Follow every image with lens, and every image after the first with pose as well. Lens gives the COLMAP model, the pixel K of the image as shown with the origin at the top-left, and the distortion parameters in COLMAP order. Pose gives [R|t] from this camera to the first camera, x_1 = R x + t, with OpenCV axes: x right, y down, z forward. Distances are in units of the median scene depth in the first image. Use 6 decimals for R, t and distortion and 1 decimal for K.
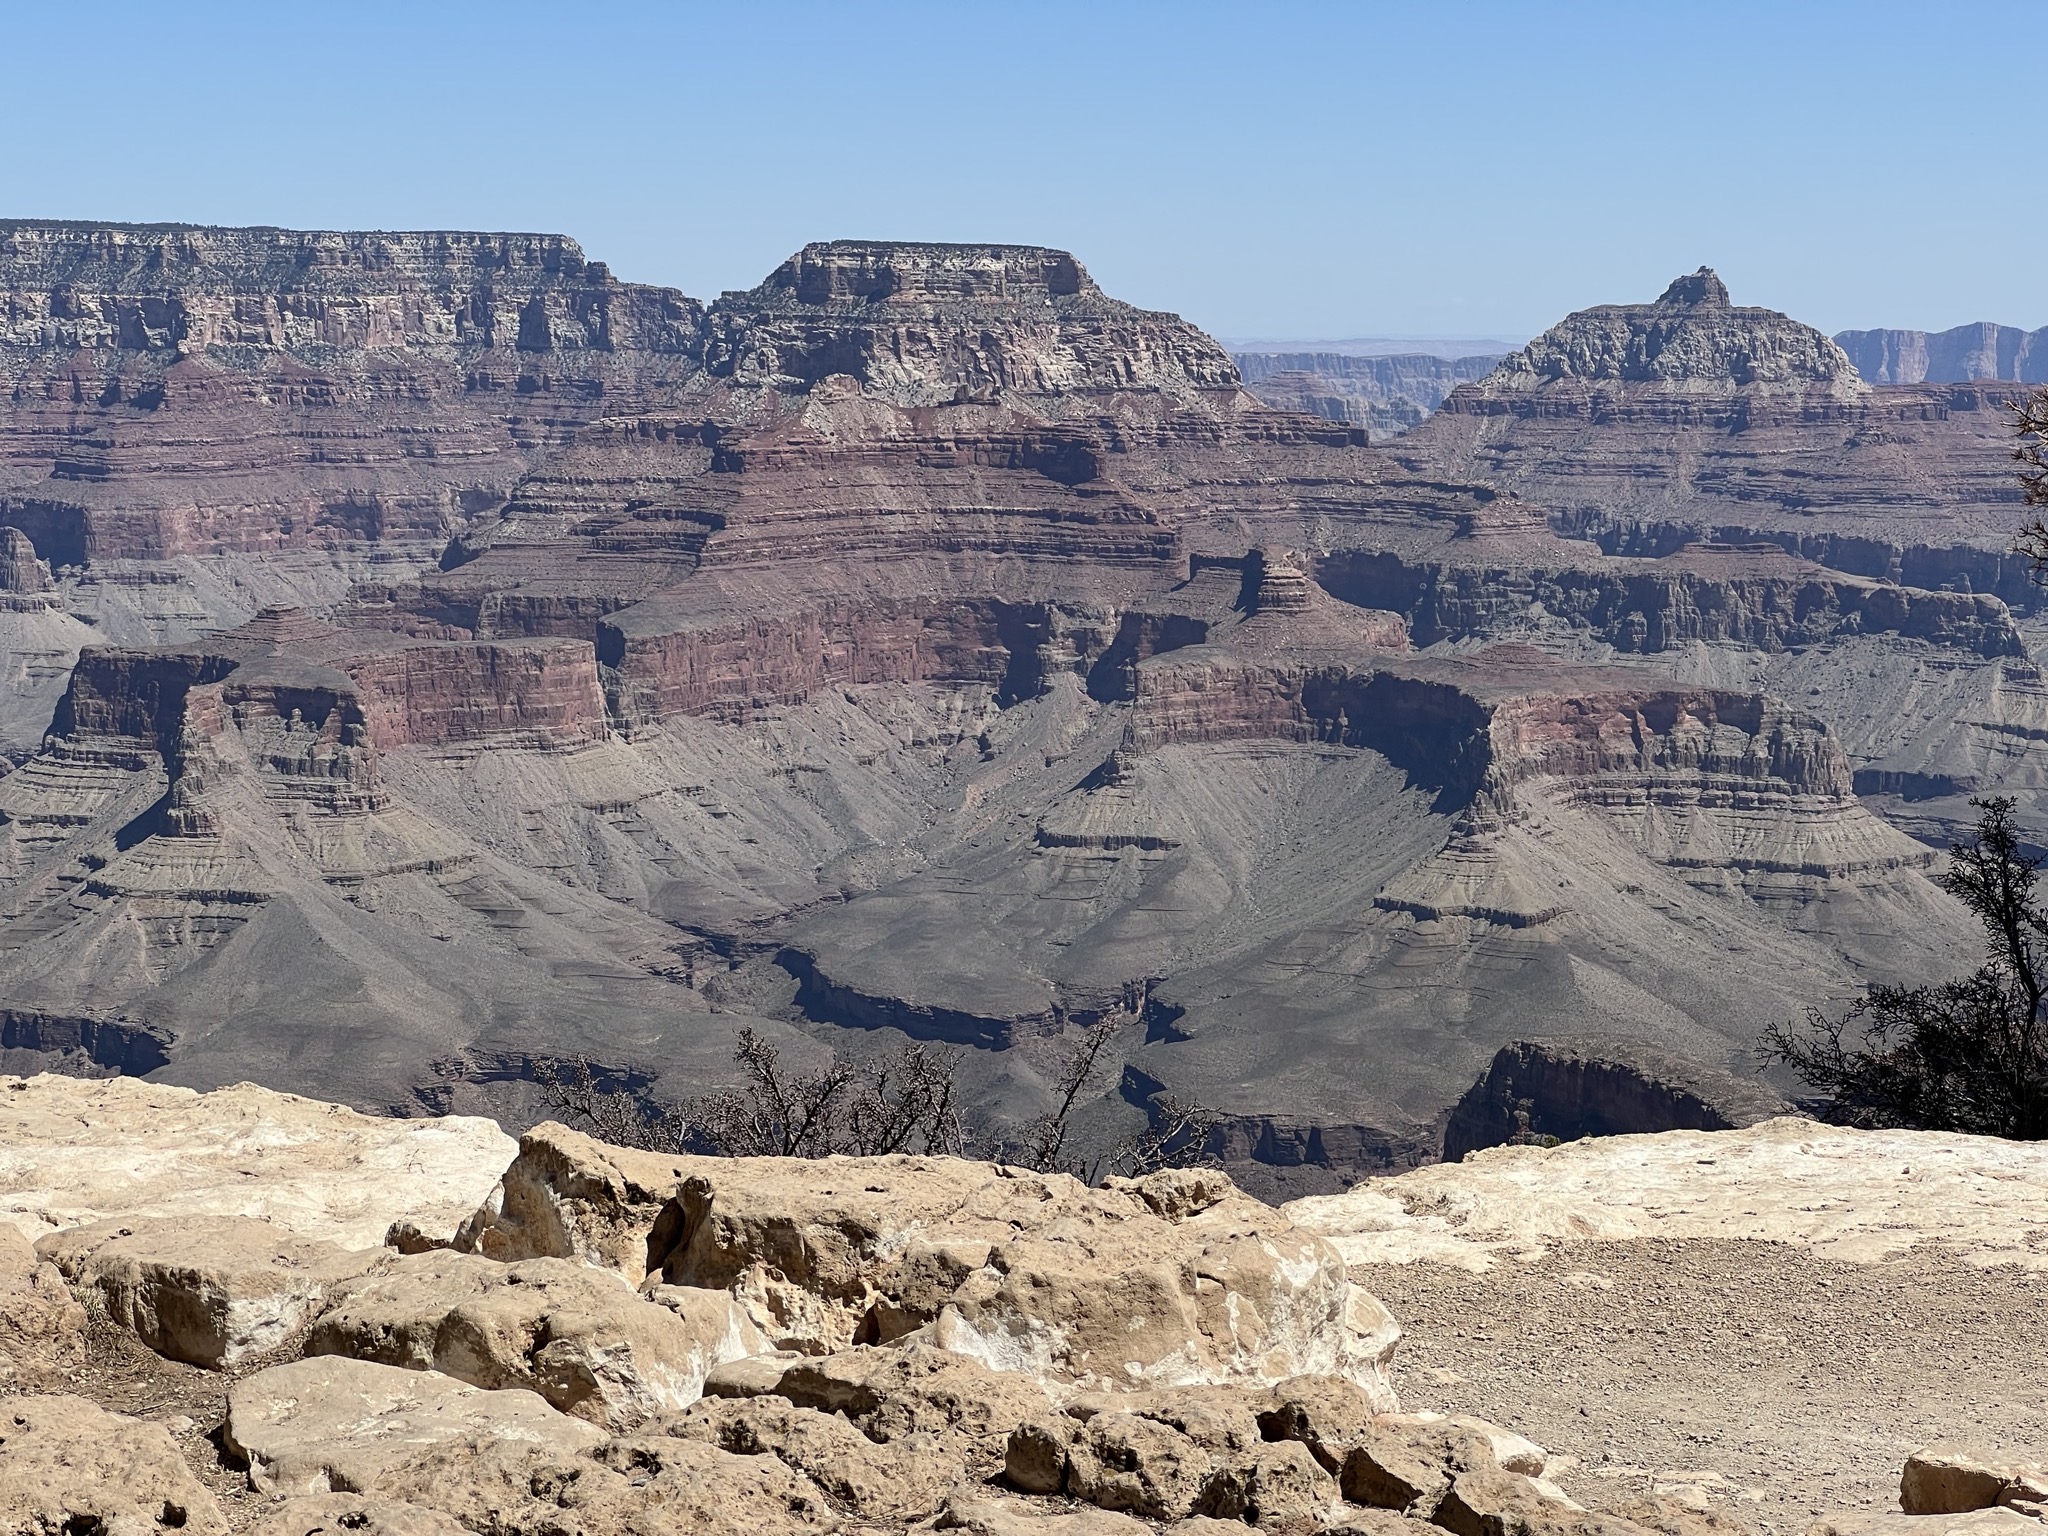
lens RADIAL K [[4593.1, 0, 984.2], [0, 4593.1, 766.0], [0, 0, 1]] dist [-0.409328, 10.706578]
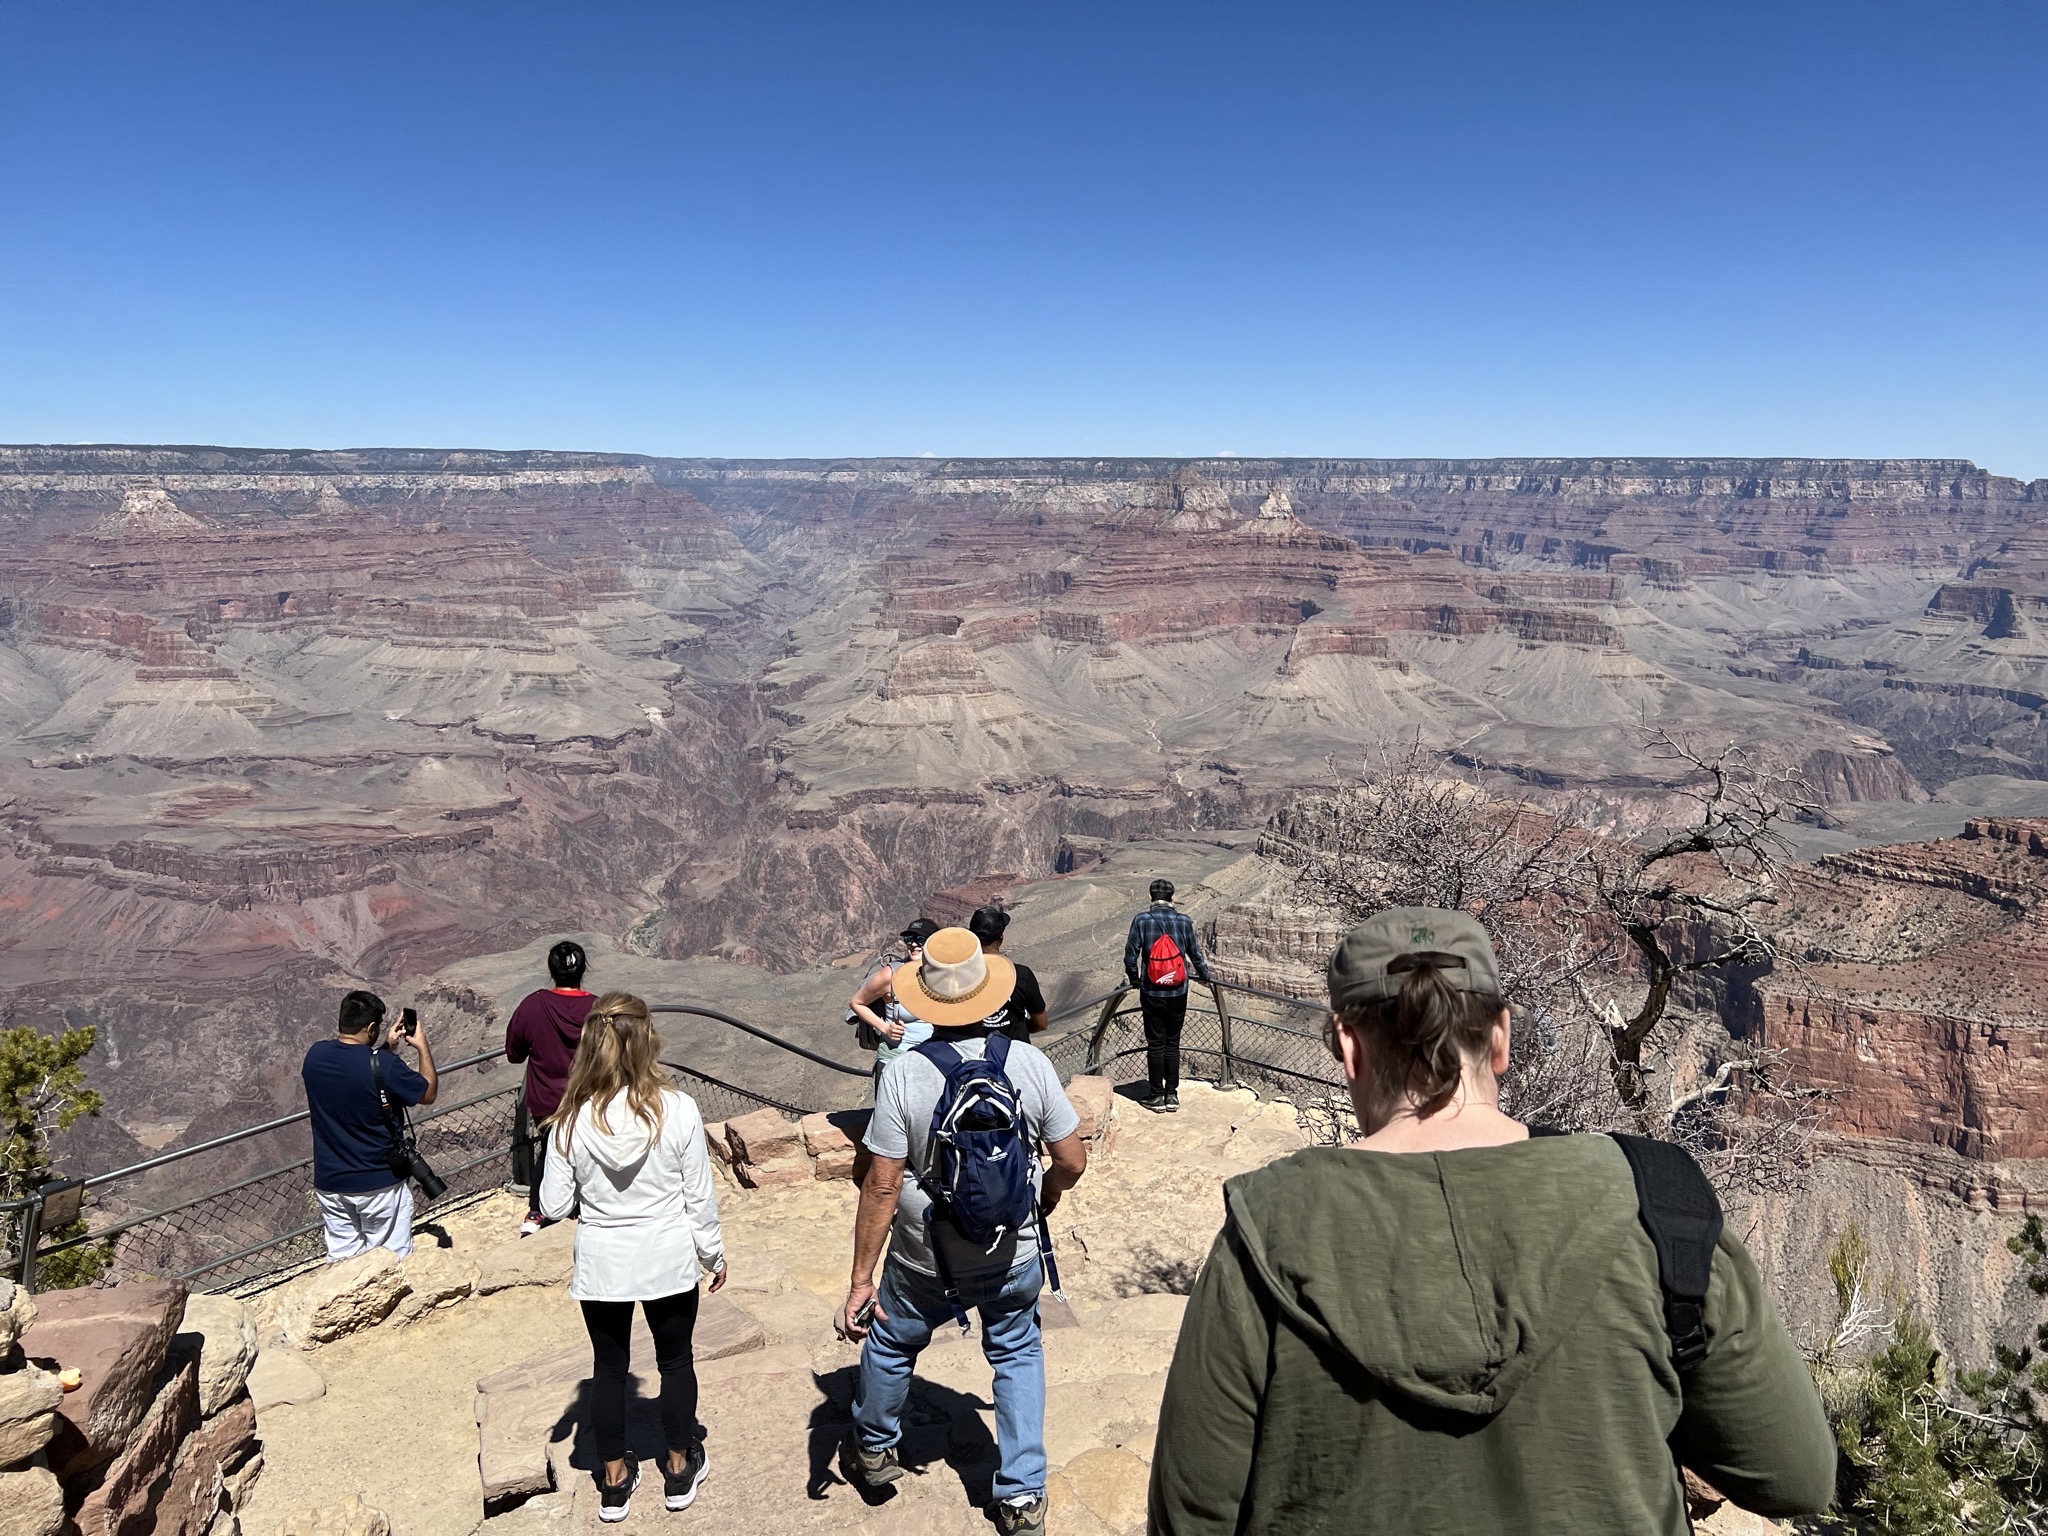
lens RADIAL K [[1536.1, 0, 981.6], [0, 1536.1, 796.4], [0, 0, 1]] dist [-0.010036, -0.006175]
pose [[0.867761, 0.094926, -0.487831, -0.156375], [-0.048002, 0.993009, 0.107842, 0.025993], [0.494657, -0.070164, 0.866251, -0.199559]]
